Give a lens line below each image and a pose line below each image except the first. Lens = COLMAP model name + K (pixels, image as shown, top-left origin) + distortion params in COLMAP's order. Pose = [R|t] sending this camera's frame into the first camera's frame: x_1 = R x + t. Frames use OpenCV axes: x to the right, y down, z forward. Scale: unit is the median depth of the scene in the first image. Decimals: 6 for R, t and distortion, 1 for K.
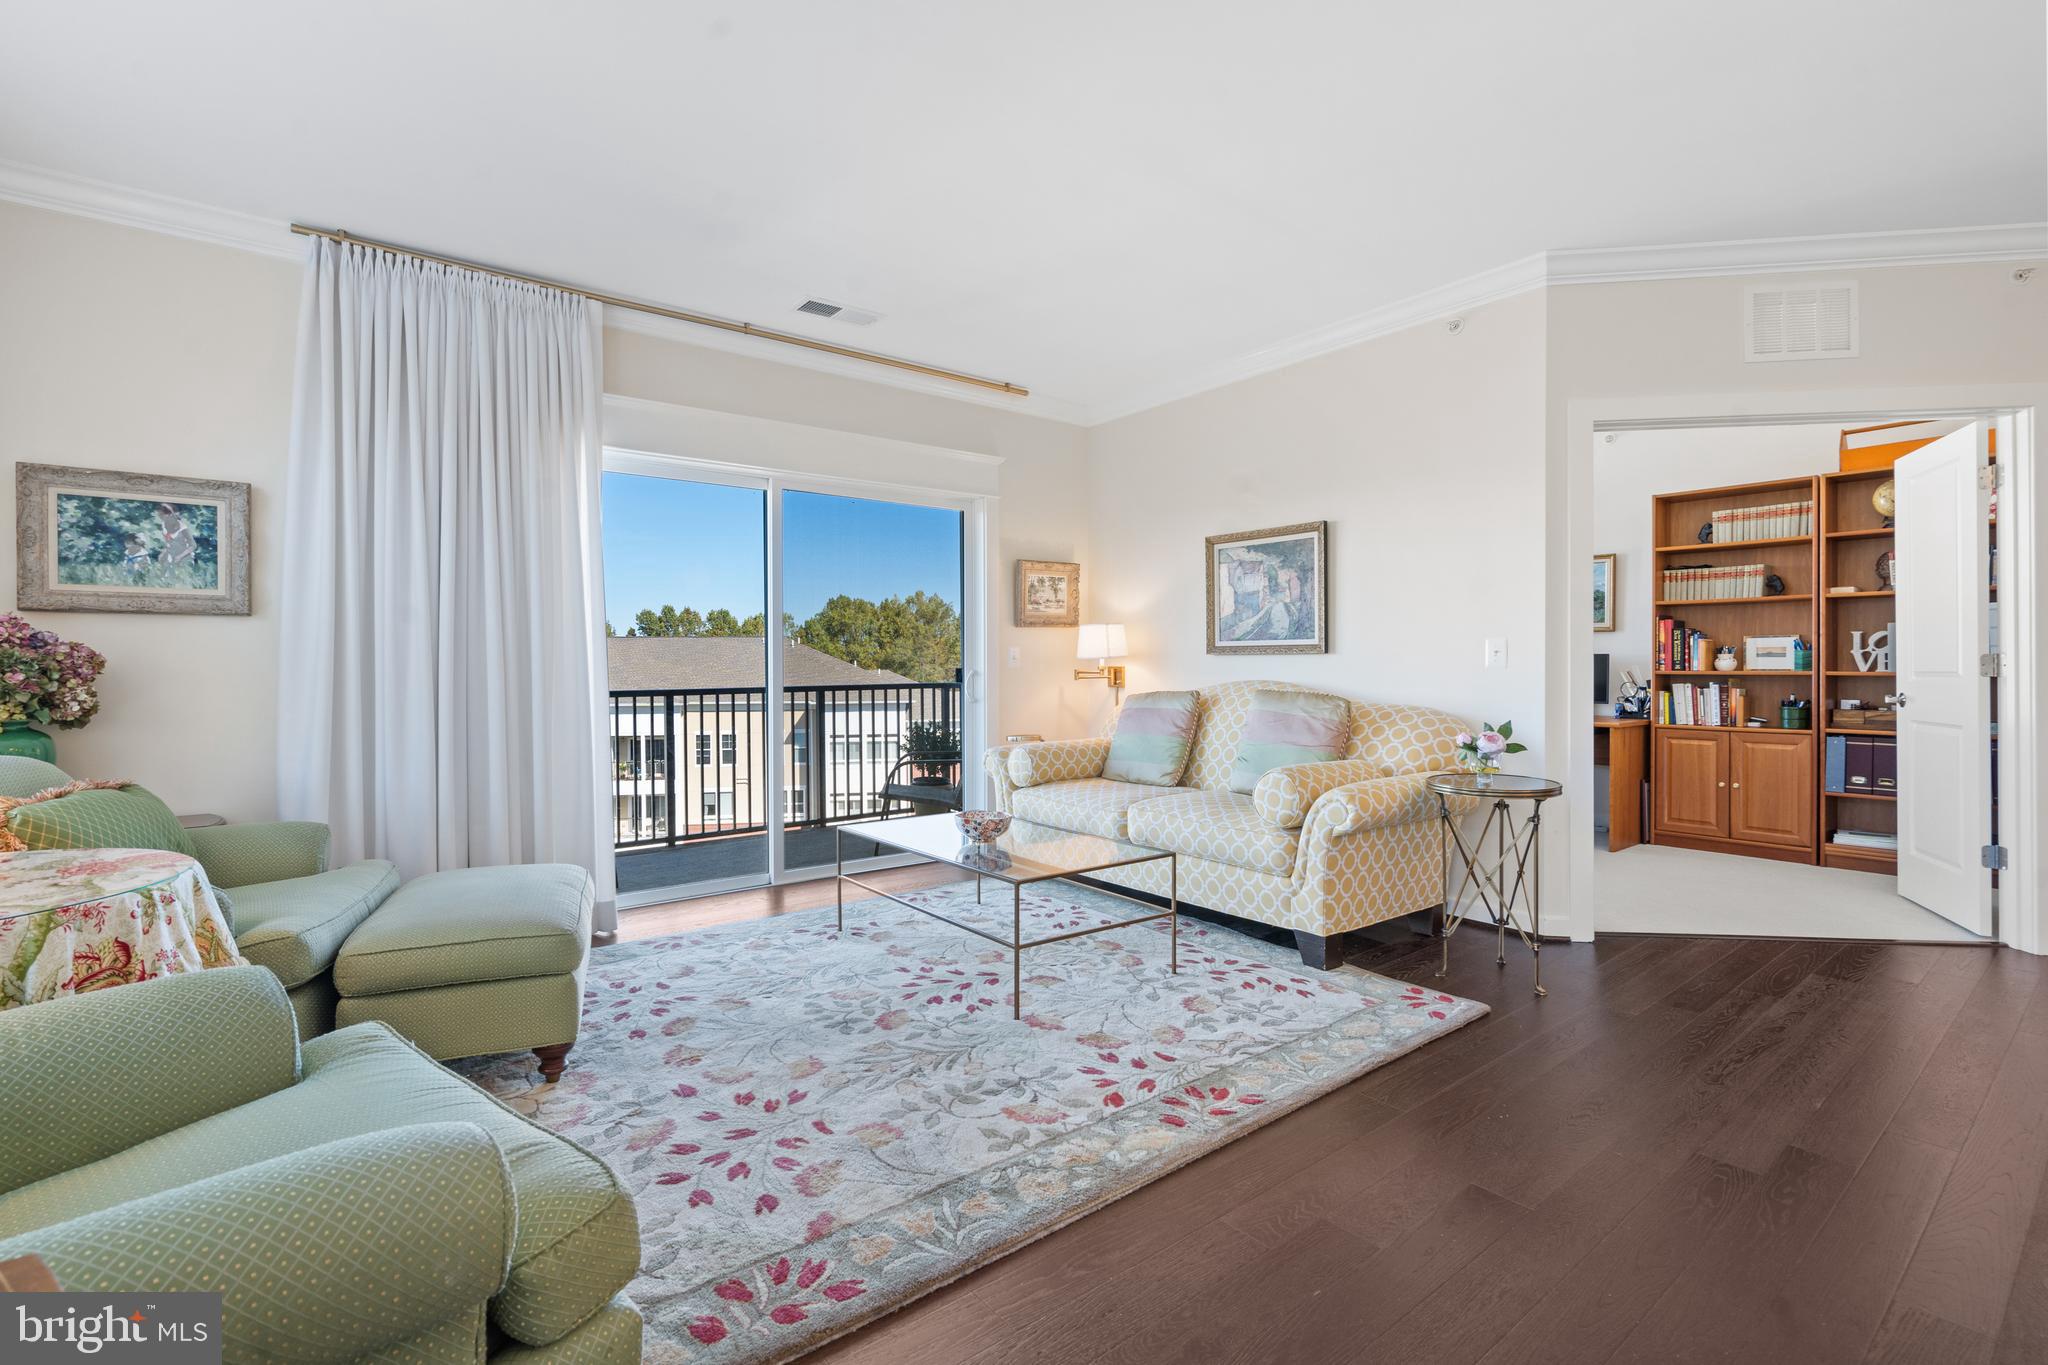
lens RADIAL K [[930.0, 0, 1025.5], [0, 930.0, 664.5], [0, 0, 1]] dist [-0.004609, 0.000710]
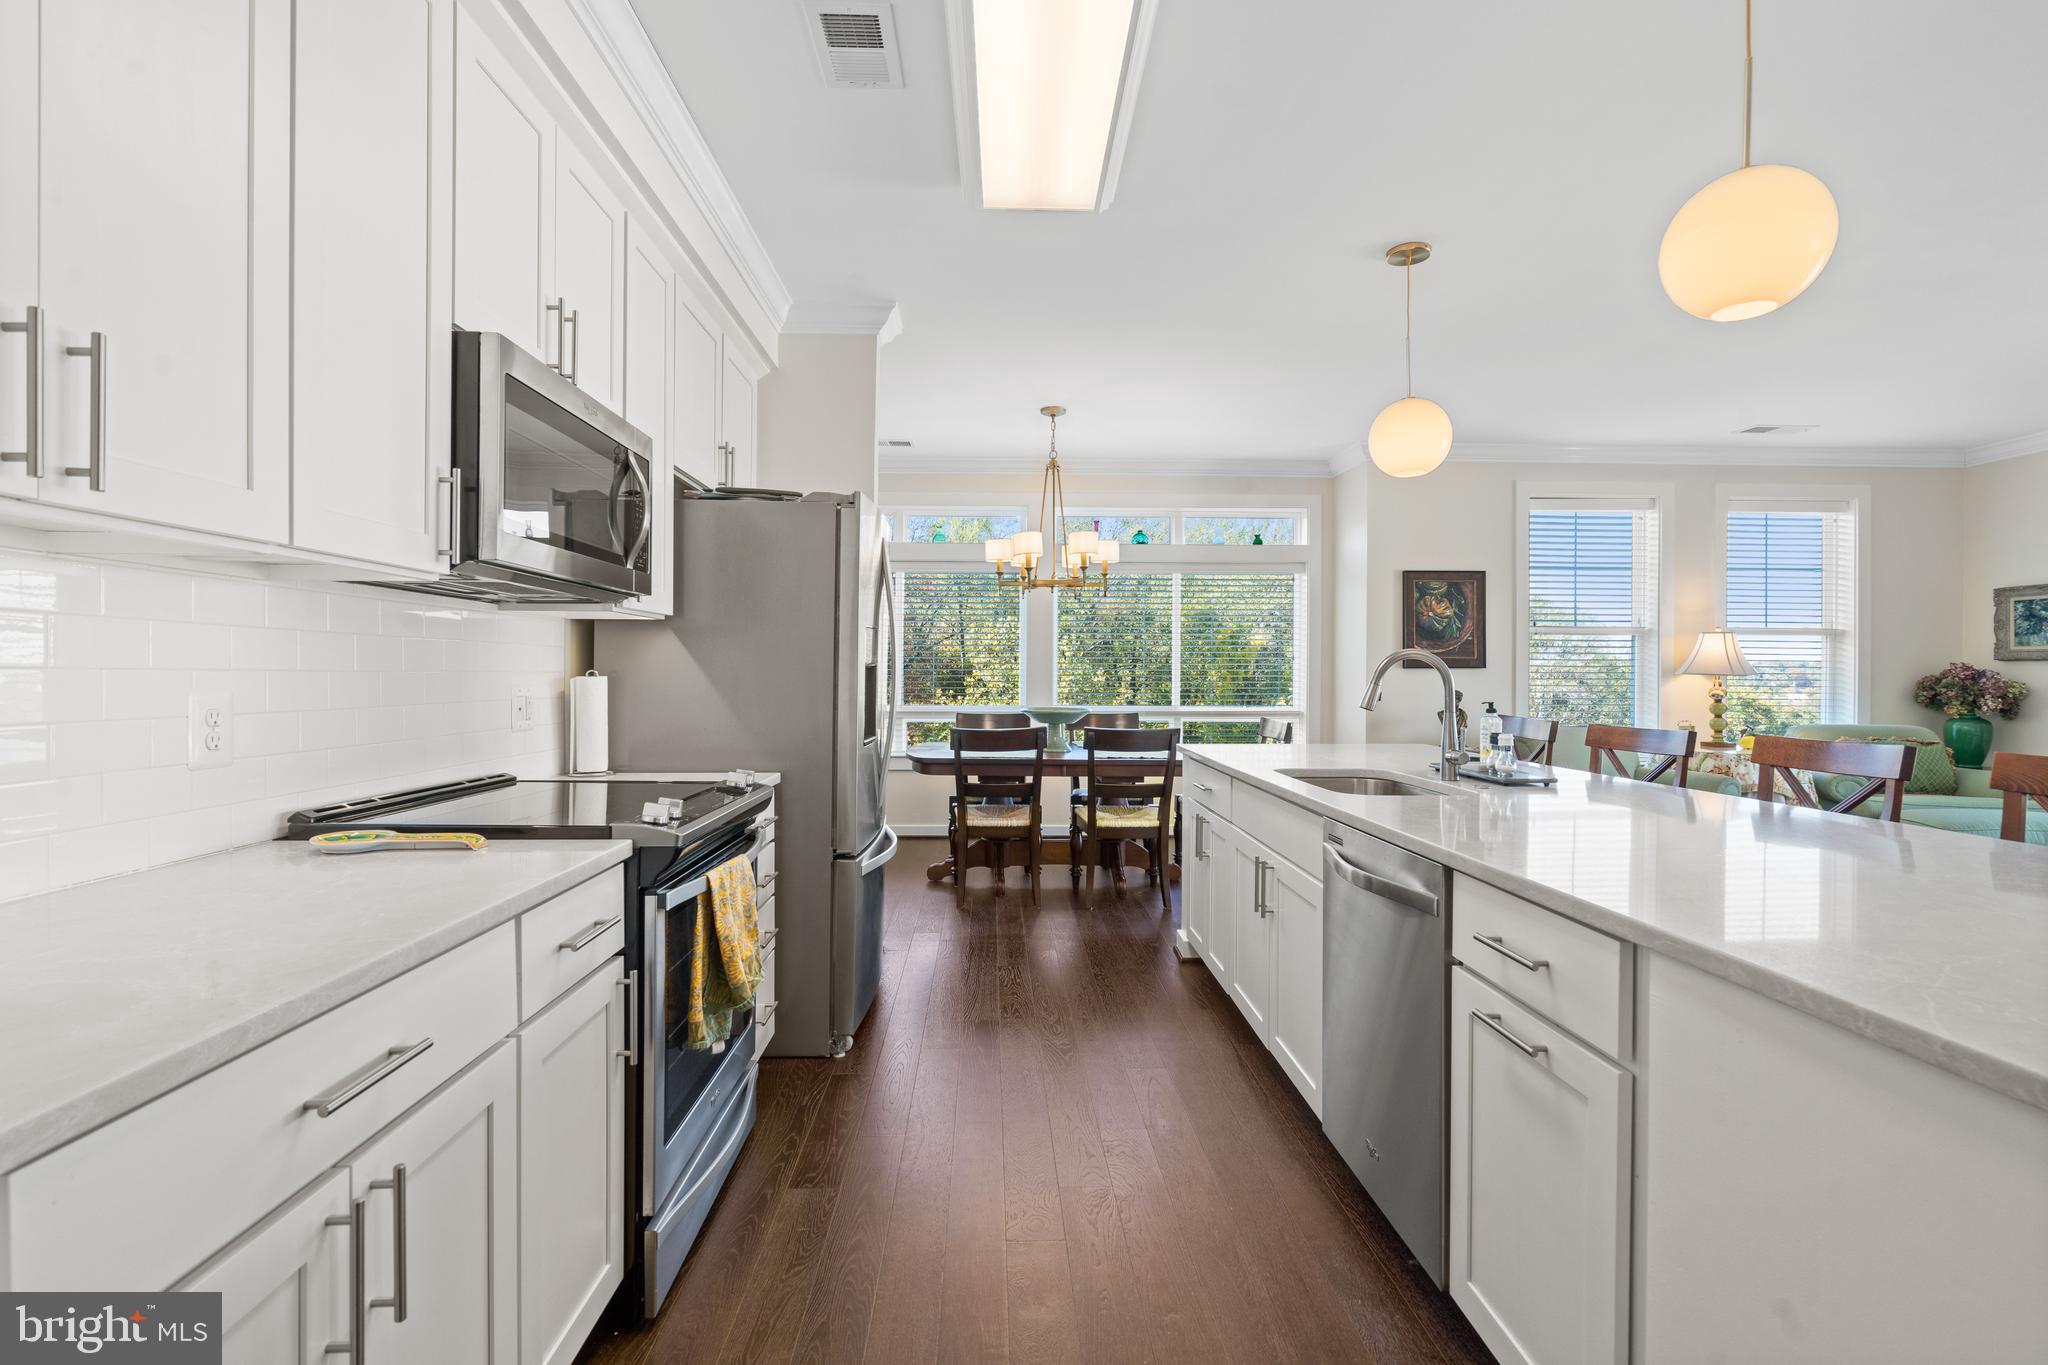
lens RADIAL K [[930.0, 0, 1026.5], [0, 930.0, 676.3], [0, 0, 1]] dist [-0.004609, 0.000710]
pose [[-0.588590, 0.003525, -0.808424, 1.702924], [-0.000438, 0.999989, 0.004680, -0.030802], [0.808431, 0.003109, -0.588582, 0.441865]]
